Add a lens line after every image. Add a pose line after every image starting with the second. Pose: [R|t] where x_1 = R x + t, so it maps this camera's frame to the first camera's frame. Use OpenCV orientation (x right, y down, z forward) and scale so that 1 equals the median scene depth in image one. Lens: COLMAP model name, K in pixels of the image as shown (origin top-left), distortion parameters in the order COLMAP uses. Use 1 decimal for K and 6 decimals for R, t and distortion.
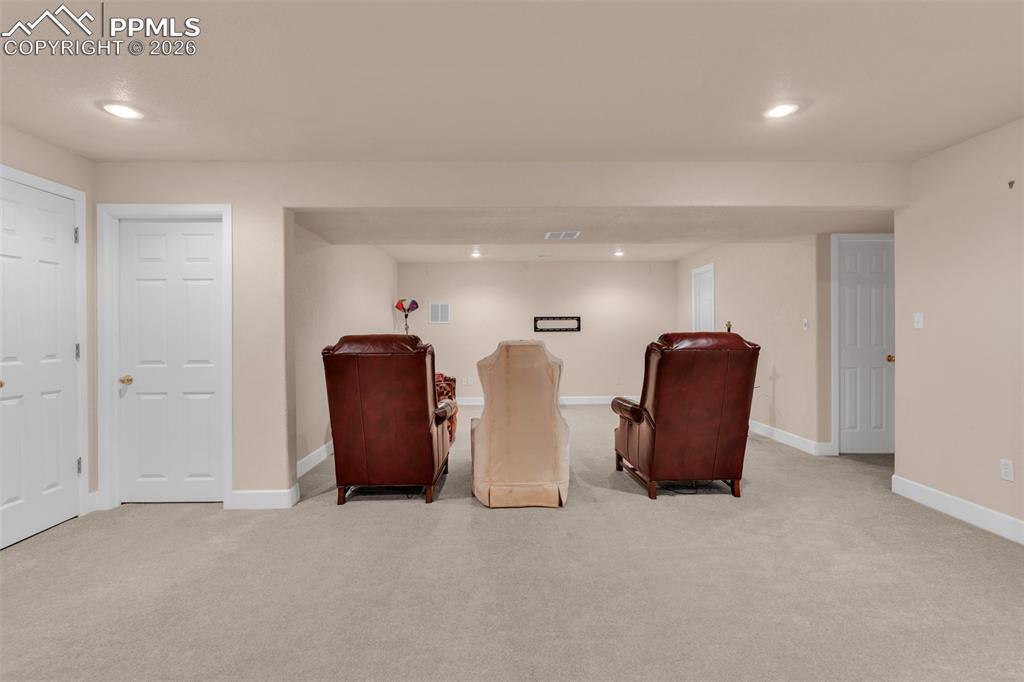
lens RADIAL K [[468.5, 0, 511.1], [0, 468.5, 335.5], [0, 0, 1]] dist [-0.010397, -0.000148]
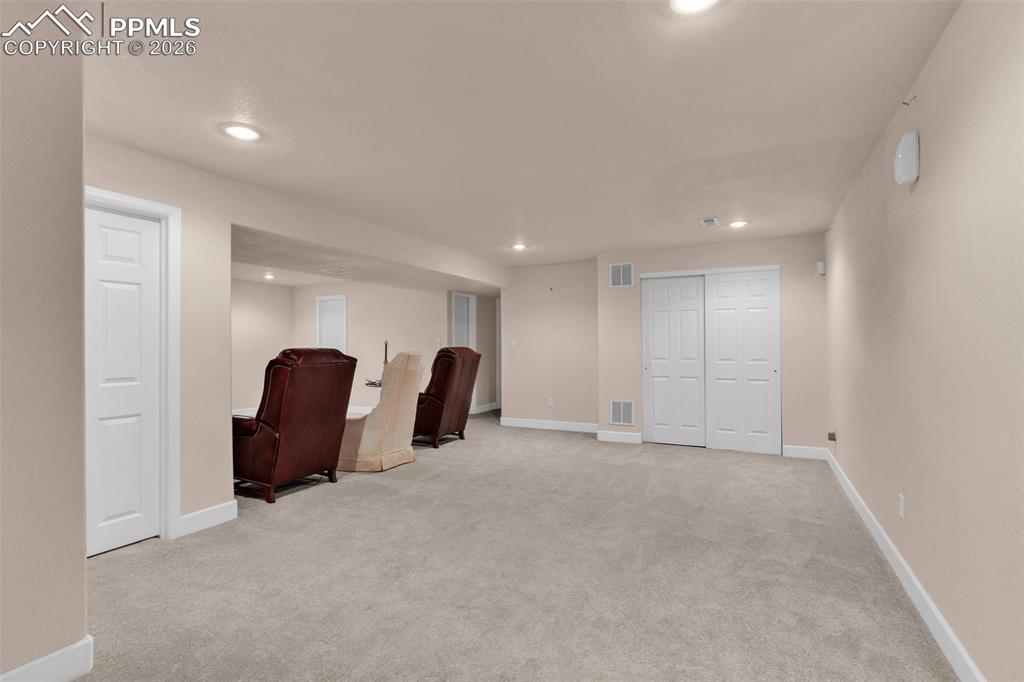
lens RADIAL K [[468.5, 0, 512.4], [0, 468.5, 344.5], [0, 0, 1]] dist [-0.010397, -0.000148]
pose [[0.475384, 0.008625, 0.879736, -0.987483], [0.009745, 0.999839, -0.015069, 0.010730], [-0.879724, 0.015736, 0.475223, -0.020912]]
